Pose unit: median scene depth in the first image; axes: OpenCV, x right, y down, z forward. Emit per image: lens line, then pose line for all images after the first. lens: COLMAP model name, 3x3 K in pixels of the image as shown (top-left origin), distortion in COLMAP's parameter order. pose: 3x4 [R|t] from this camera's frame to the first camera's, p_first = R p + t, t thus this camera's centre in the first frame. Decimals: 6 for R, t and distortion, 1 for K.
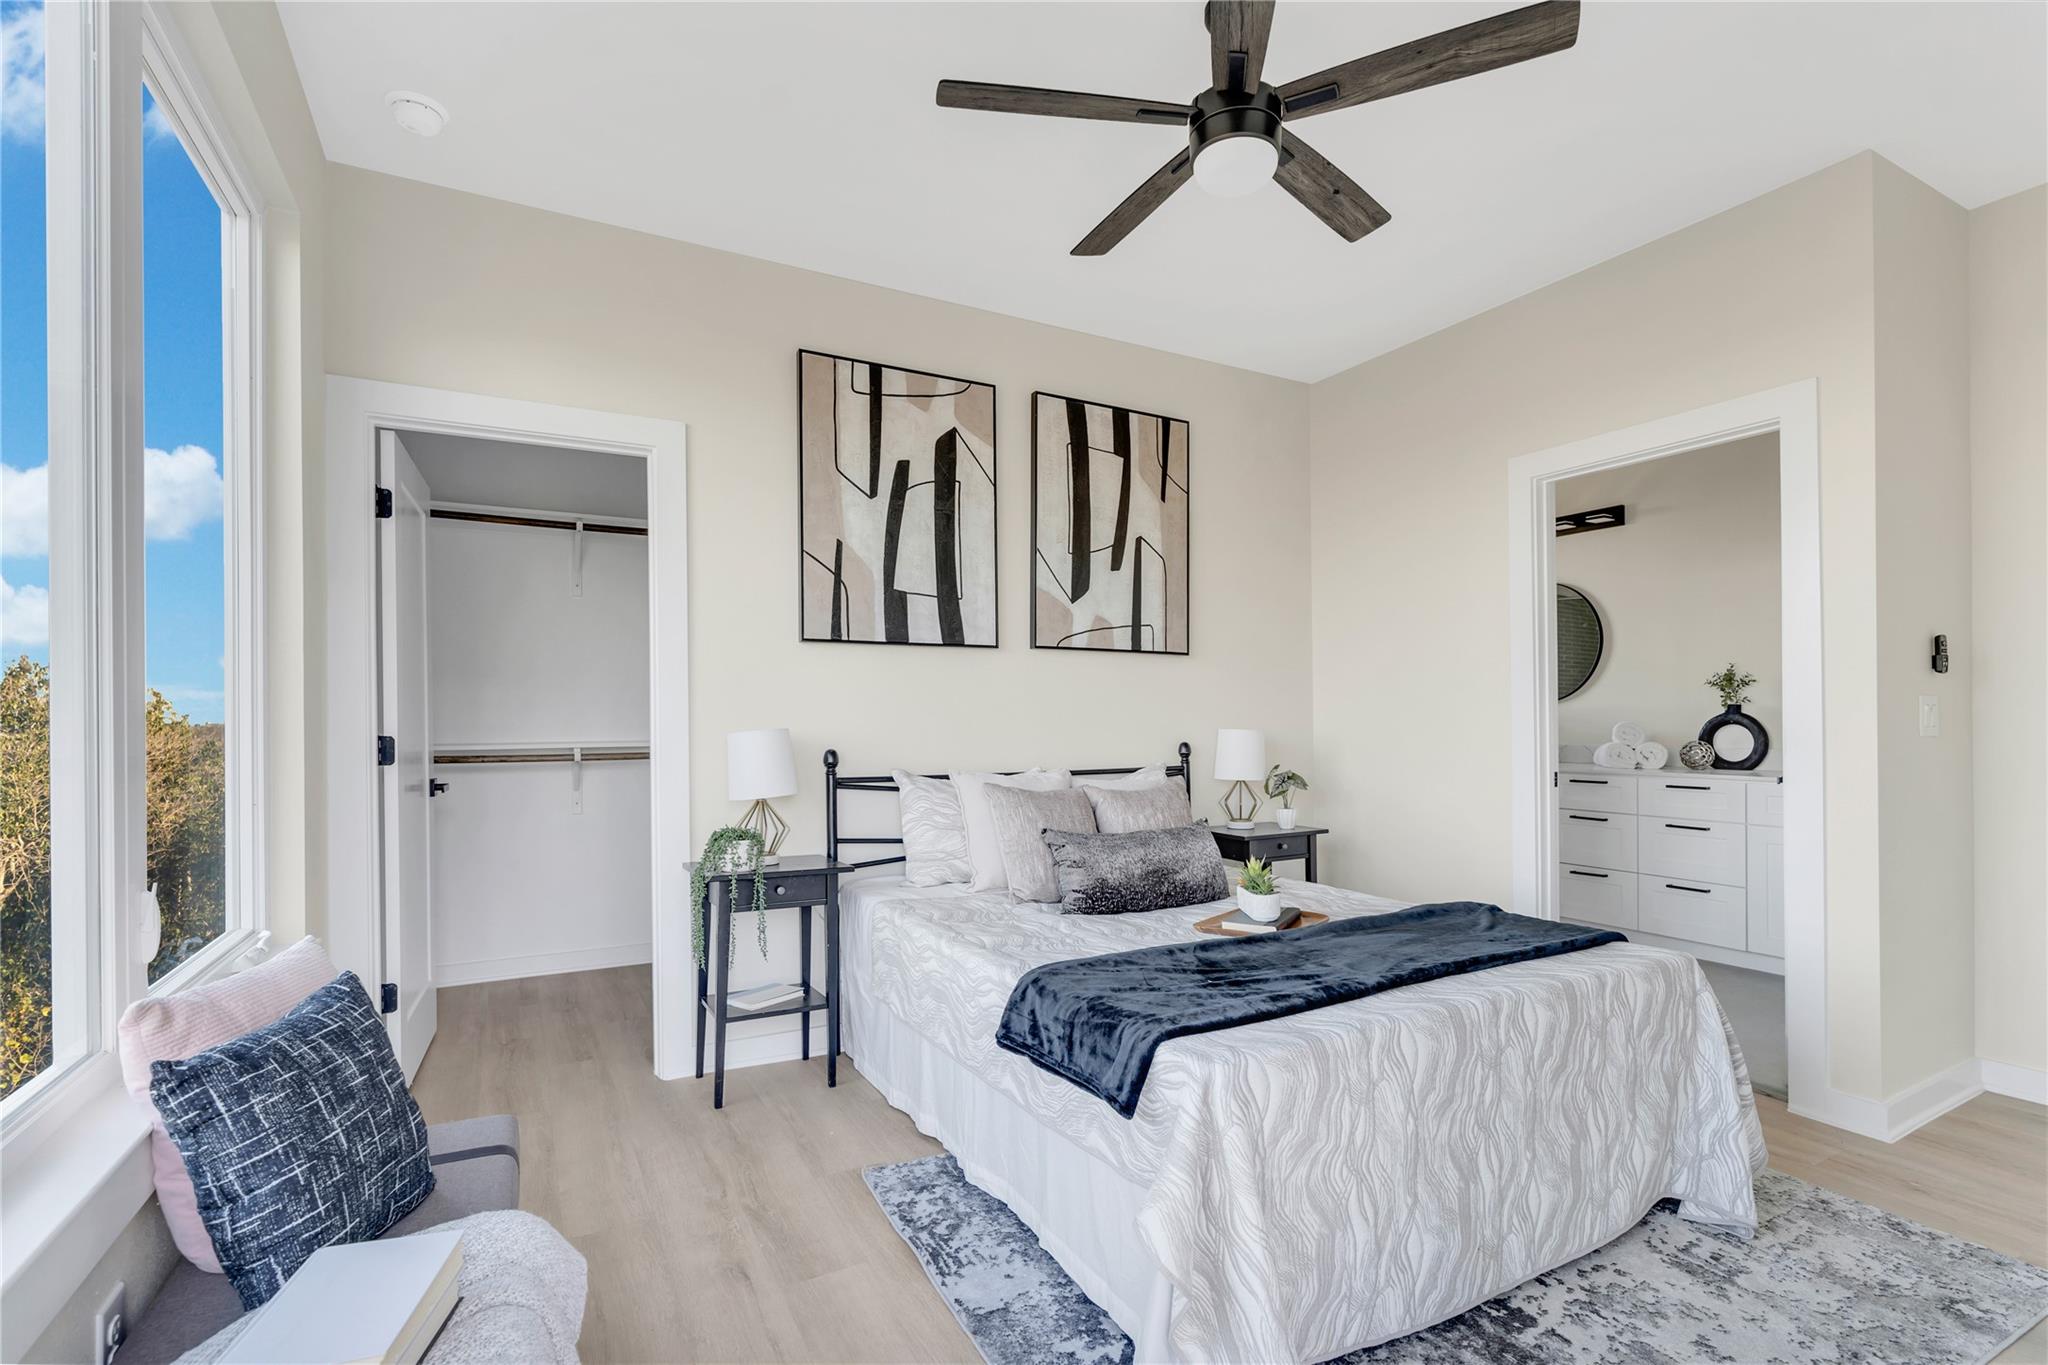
lens RADIAL K [[934.1, 0, 1019.8], [0, 934.1, 722.8], [0, 0, 1]] dist [-0.001522, -0.000039]
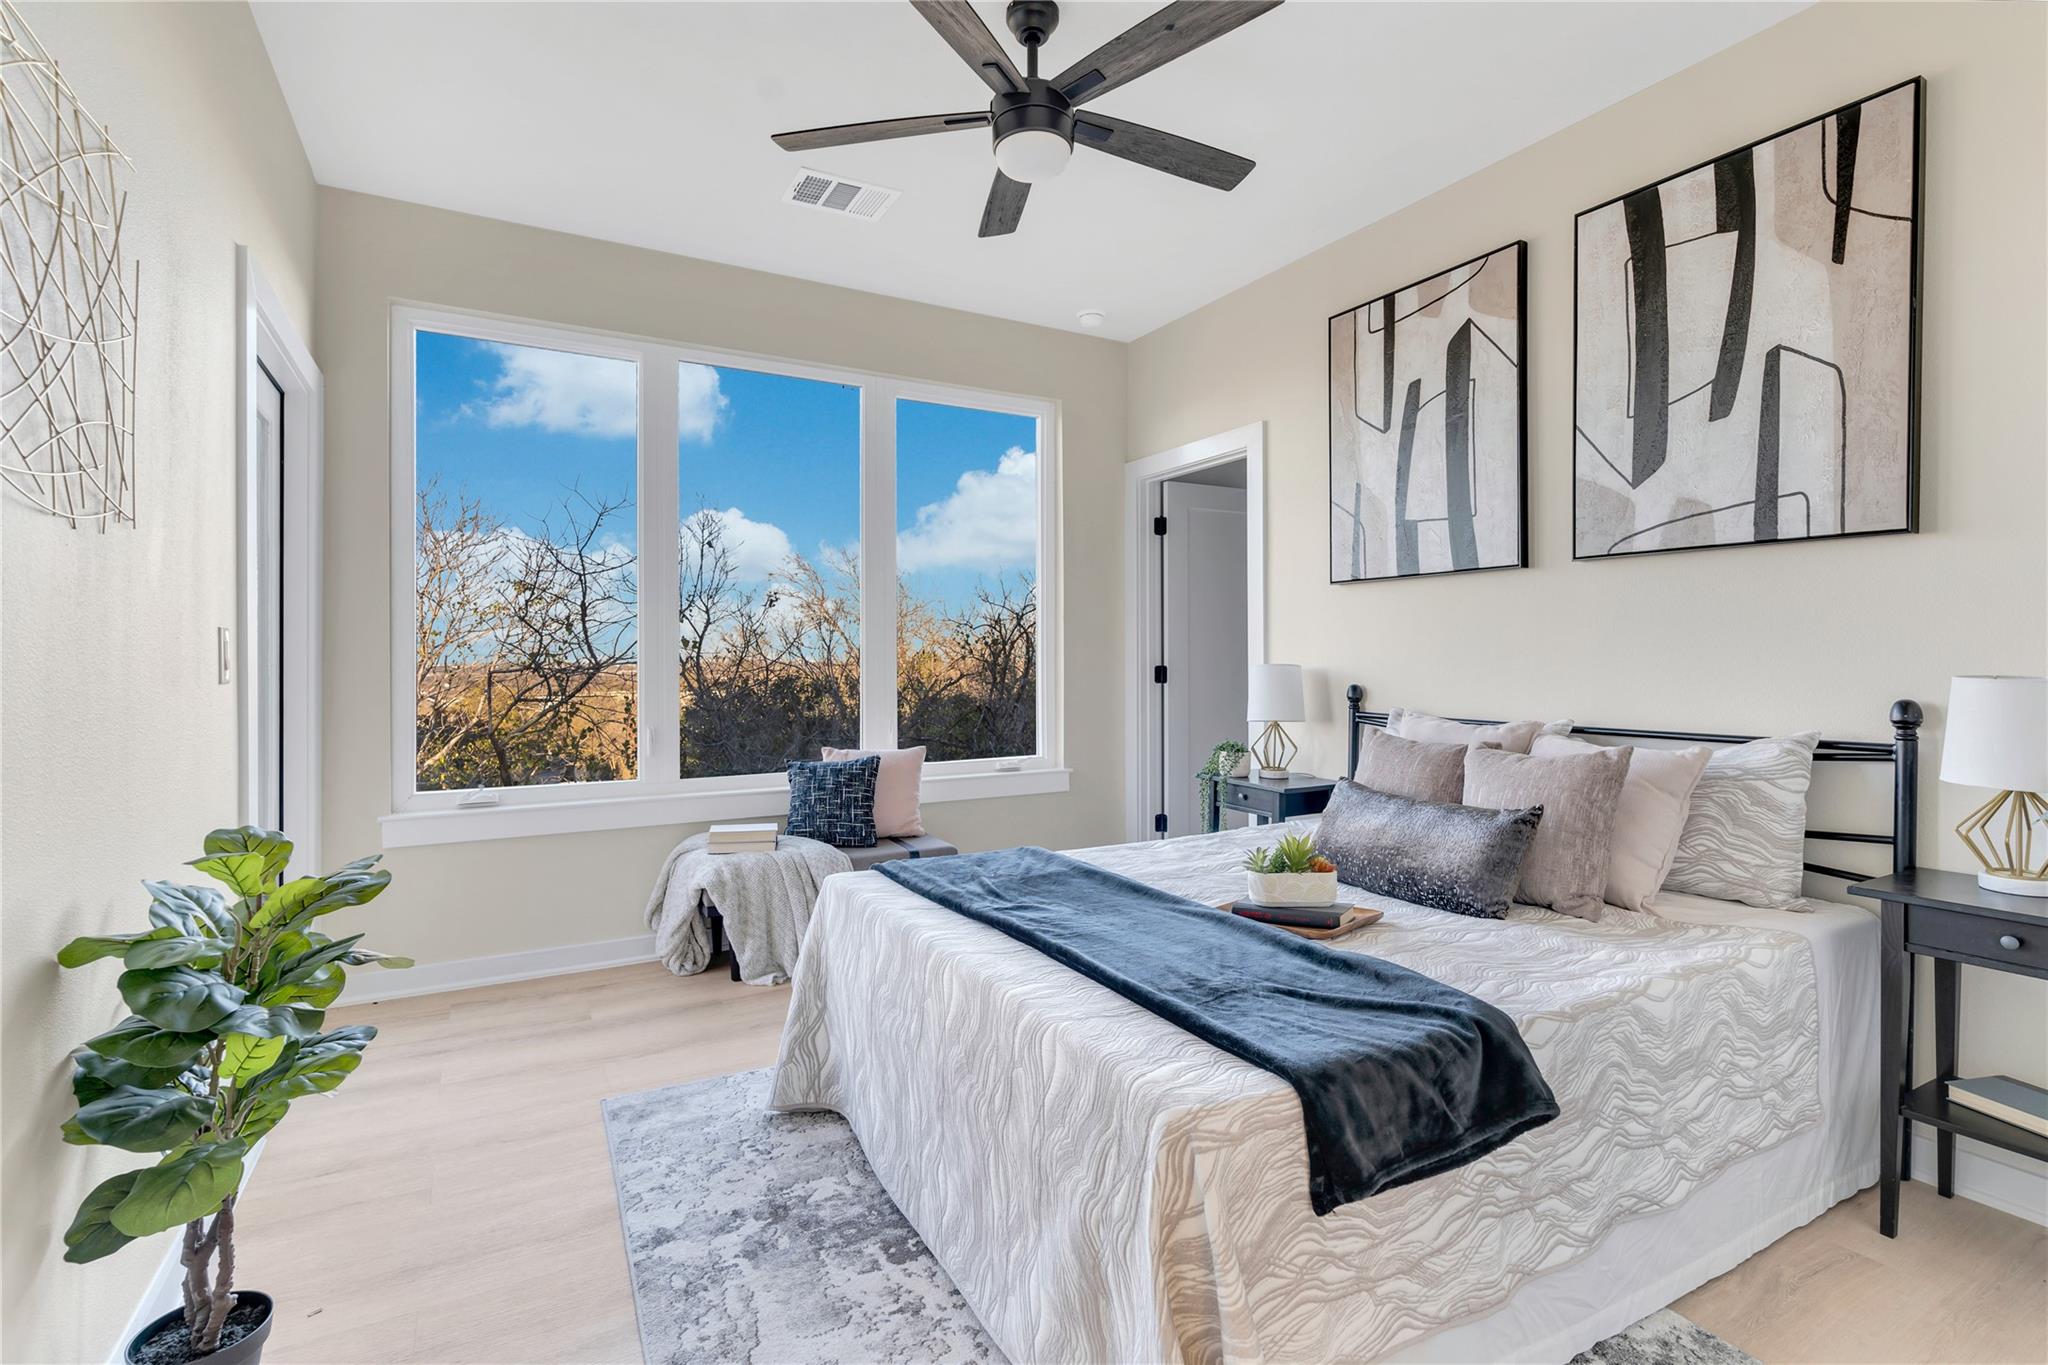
lens RADIAL K [[938.9, 0, 1019.2], [0, 938.9, 664.7], [0, 0, 1]] dist [-0.010394, 0.006243]
pose [[0.018852, 0.008976, -0.999782, 0.755296], [-0.003929, 0.999953, 0.008904, -0.001914], [0.999815, 0.003760, 0.018887, 0.543820]]
